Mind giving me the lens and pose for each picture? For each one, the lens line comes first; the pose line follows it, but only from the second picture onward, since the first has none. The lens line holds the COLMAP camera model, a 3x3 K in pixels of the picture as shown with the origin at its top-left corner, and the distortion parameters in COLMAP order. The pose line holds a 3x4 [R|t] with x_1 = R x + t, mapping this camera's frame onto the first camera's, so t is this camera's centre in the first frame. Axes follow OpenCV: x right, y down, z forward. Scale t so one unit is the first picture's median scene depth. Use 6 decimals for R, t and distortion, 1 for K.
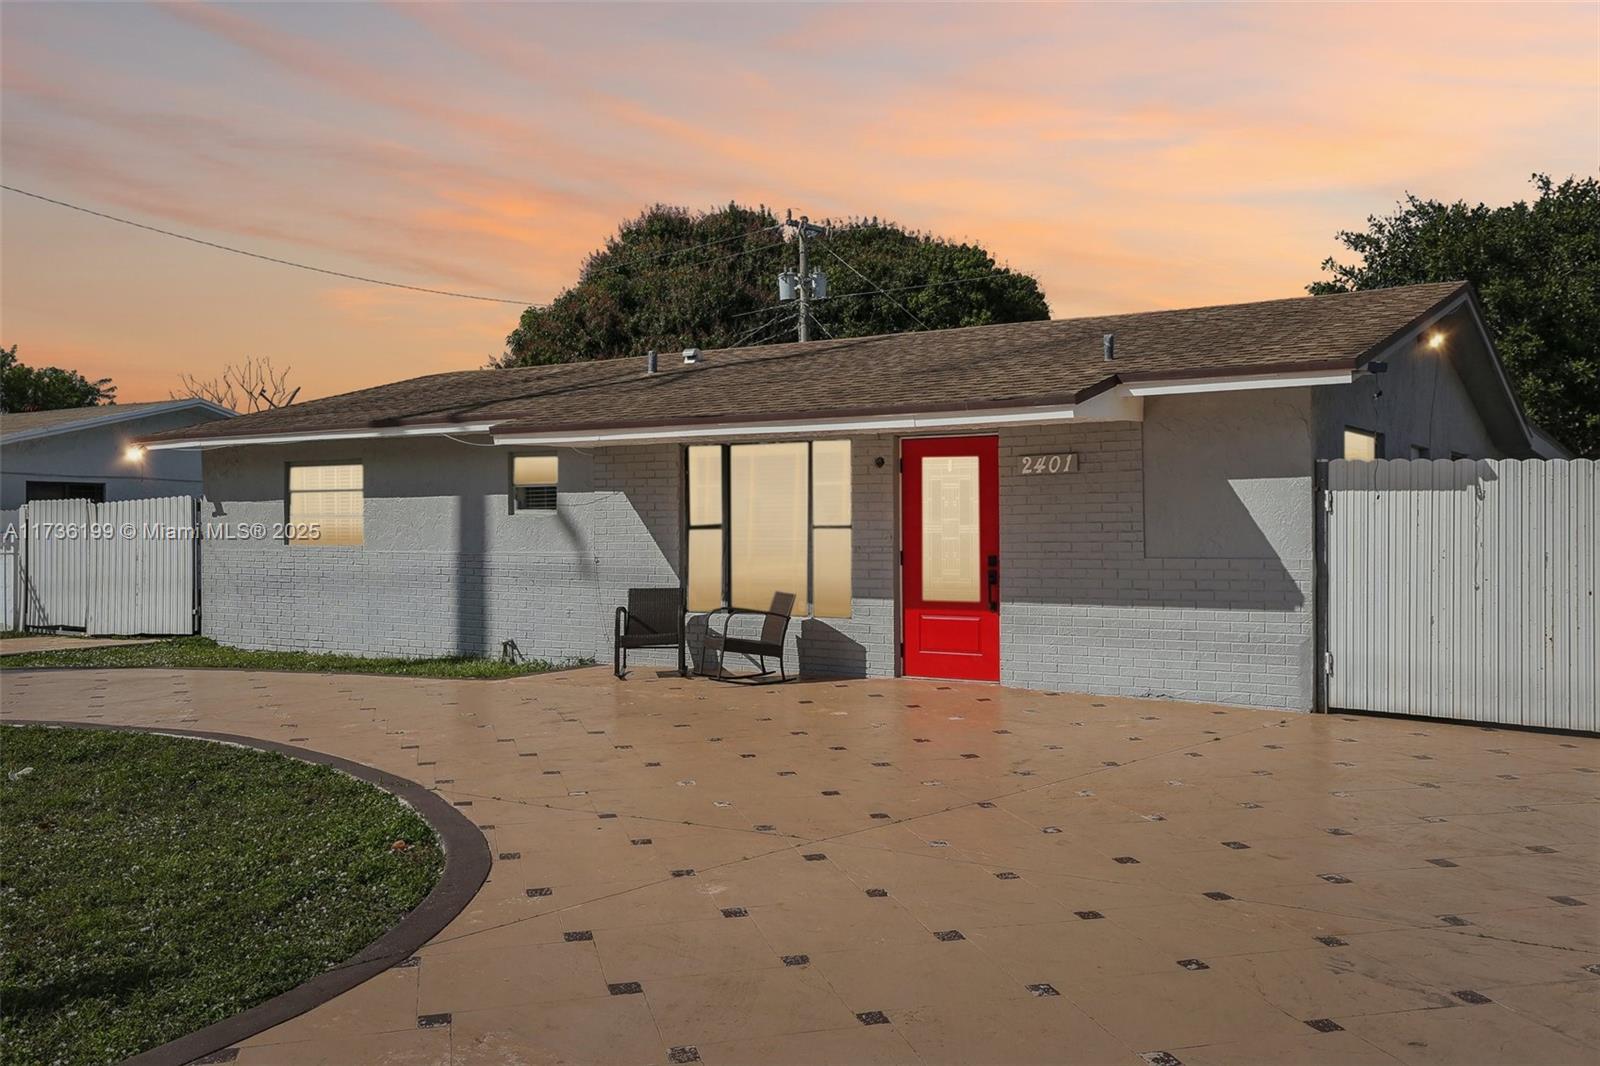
lens RADIAL K [[1403.3, 0, 801.5], [0, 1403.3, 539.4], [0, 0, 1]] dist [0.033354, -0.002039]
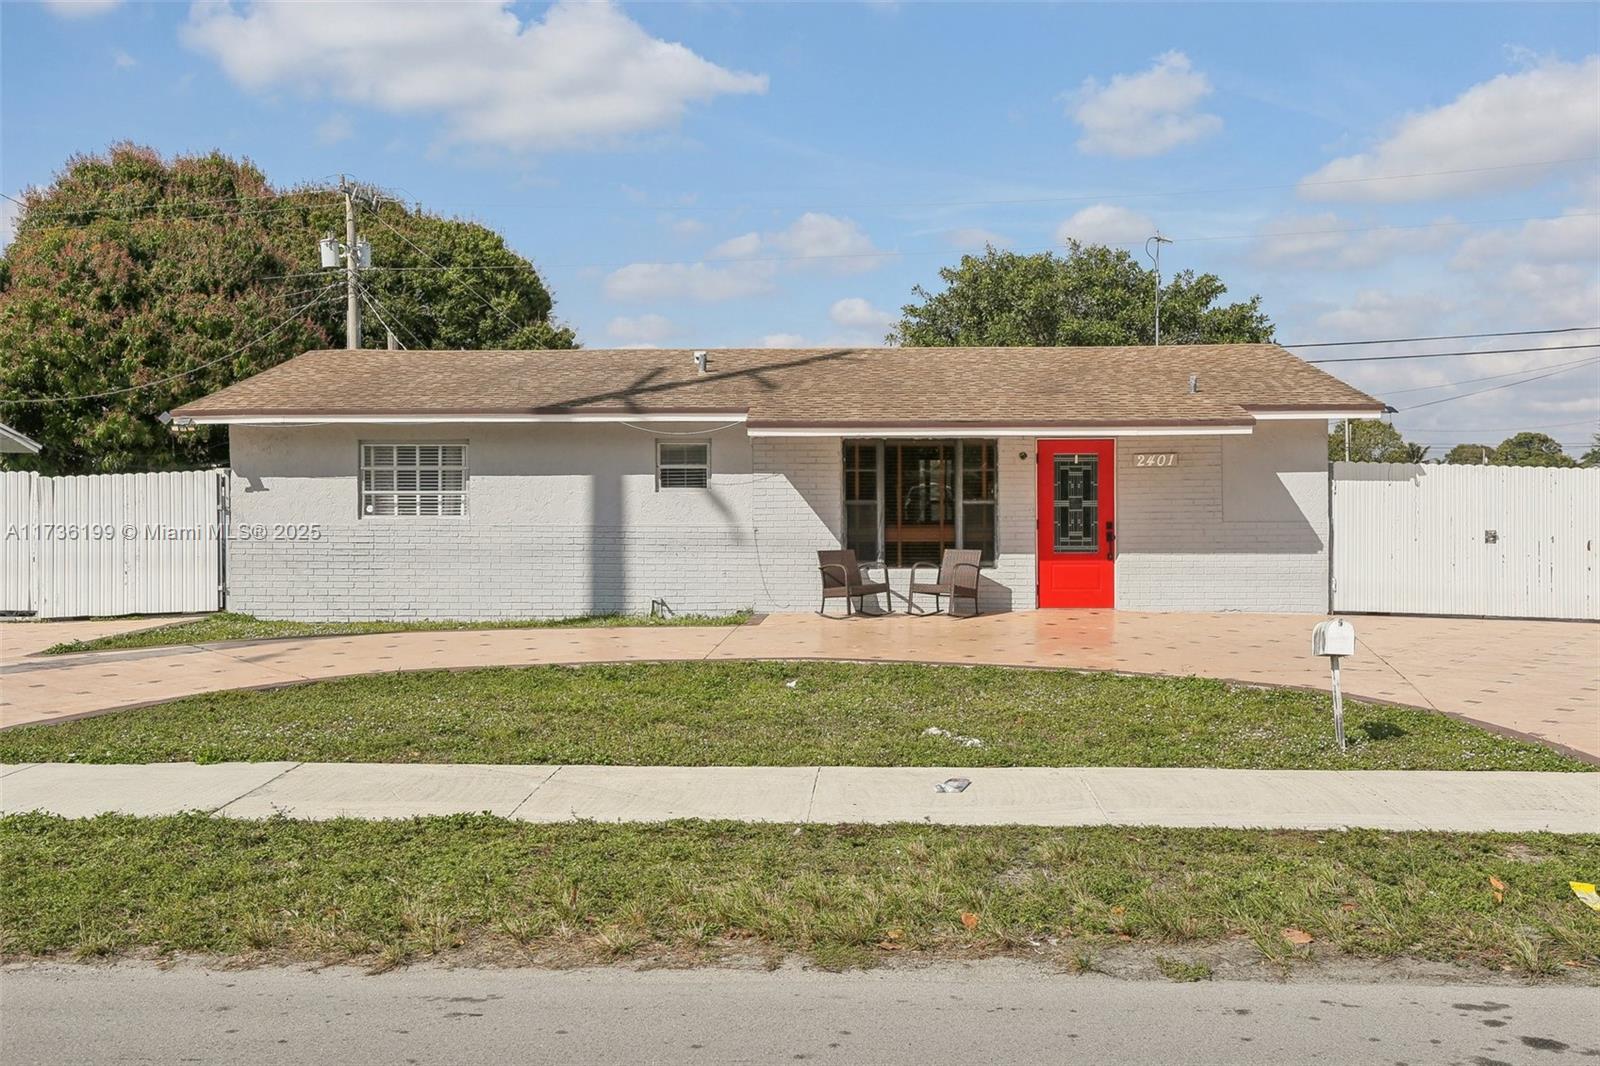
lens RADIAL K [[1522.1, 0, 796.2], [0, 1522.1, 538.5], [0, 0, 1]] dist [0.015473, 0.000000]
pose [[0.859304, -0.010107, 0.511365, -0.788275], [0.004392, 0.999914, 0.012382, 0.006271], [-0.511447, -0.008394, 0.859274, -0.157735]]
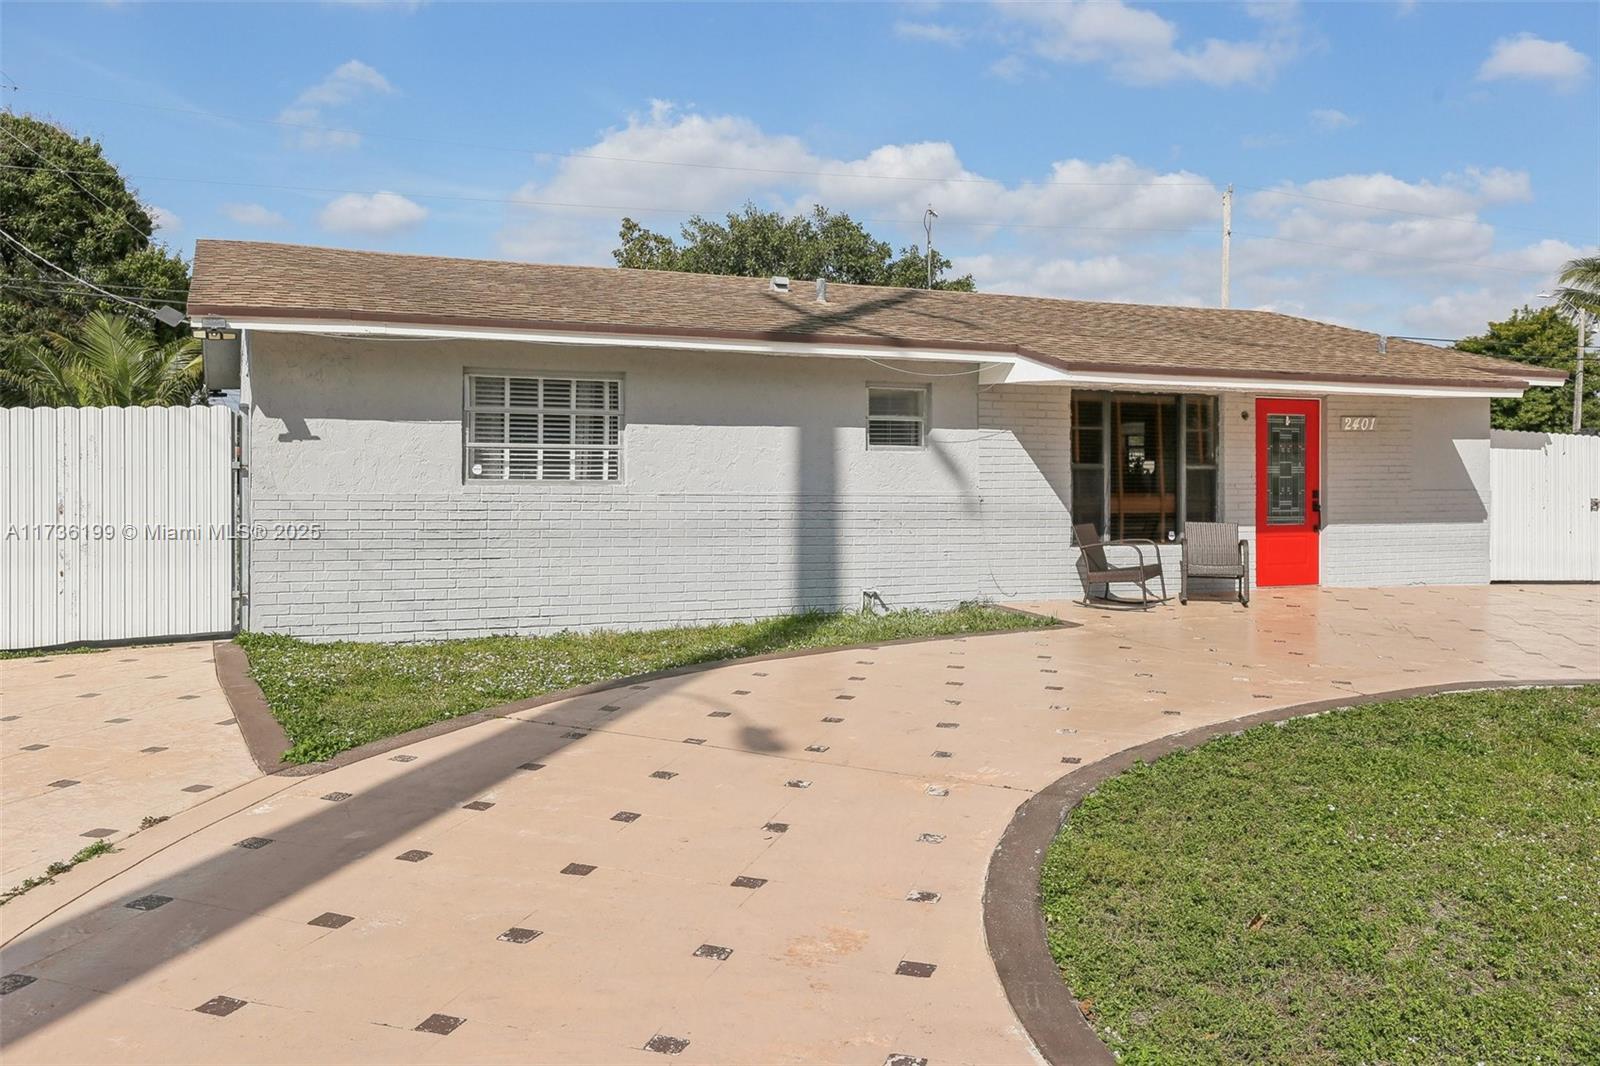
lens RADIAL K [[1318.8, 0, 810.0], [0, 1318.8, 480.4], [0, 0, 1]] dist [0.020495, 0.002065]
pose [[0.551996, -0.002845, 0.833842, -0.969698], [-0.001795, 0.999988, 0.004600, -0.002276], [-0.833845, -0.004036, 0.551984, 0.587805]]
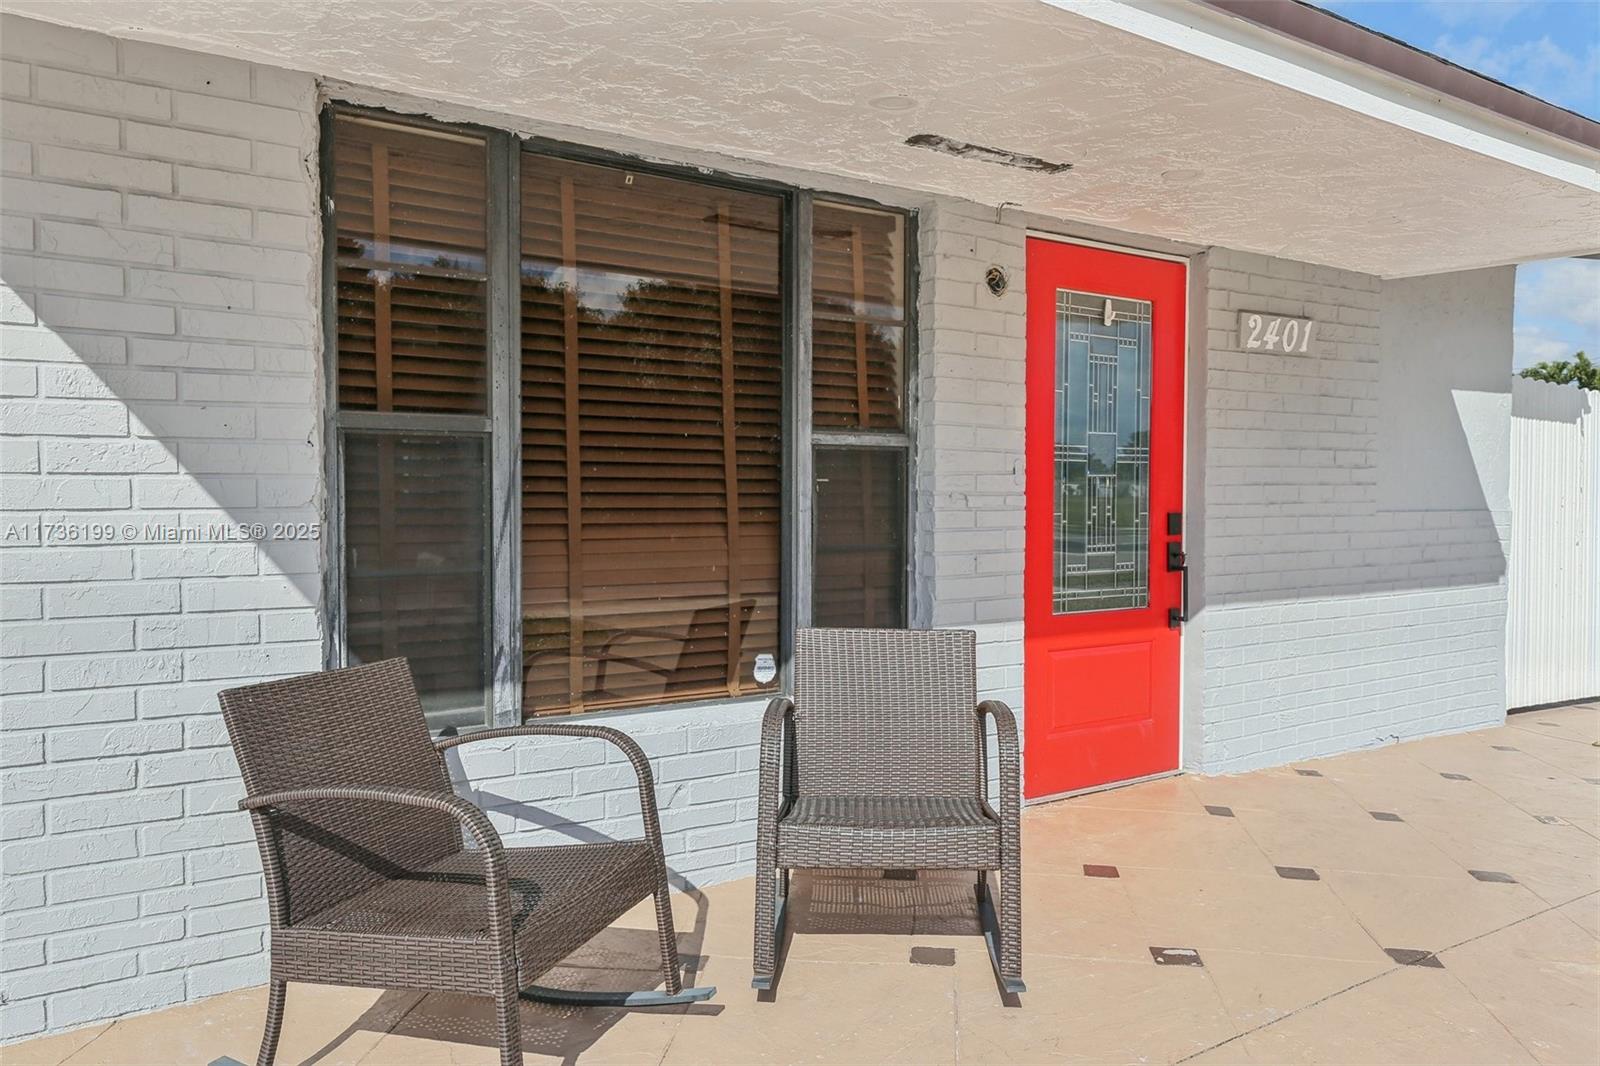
lens RADIAL K [[1197.6, 0, 815.8], [0, 1197.6, 525.9], [0, 0, 1]] dist [0.007395, 0.002026]
pose [[0.369052, -0.027684, 0.928996, -0.241249], [-0.004750, 0.999487, 0.031672, 0.003128], [-0.929396, -0.016101, 0.368731, 0.798555]]
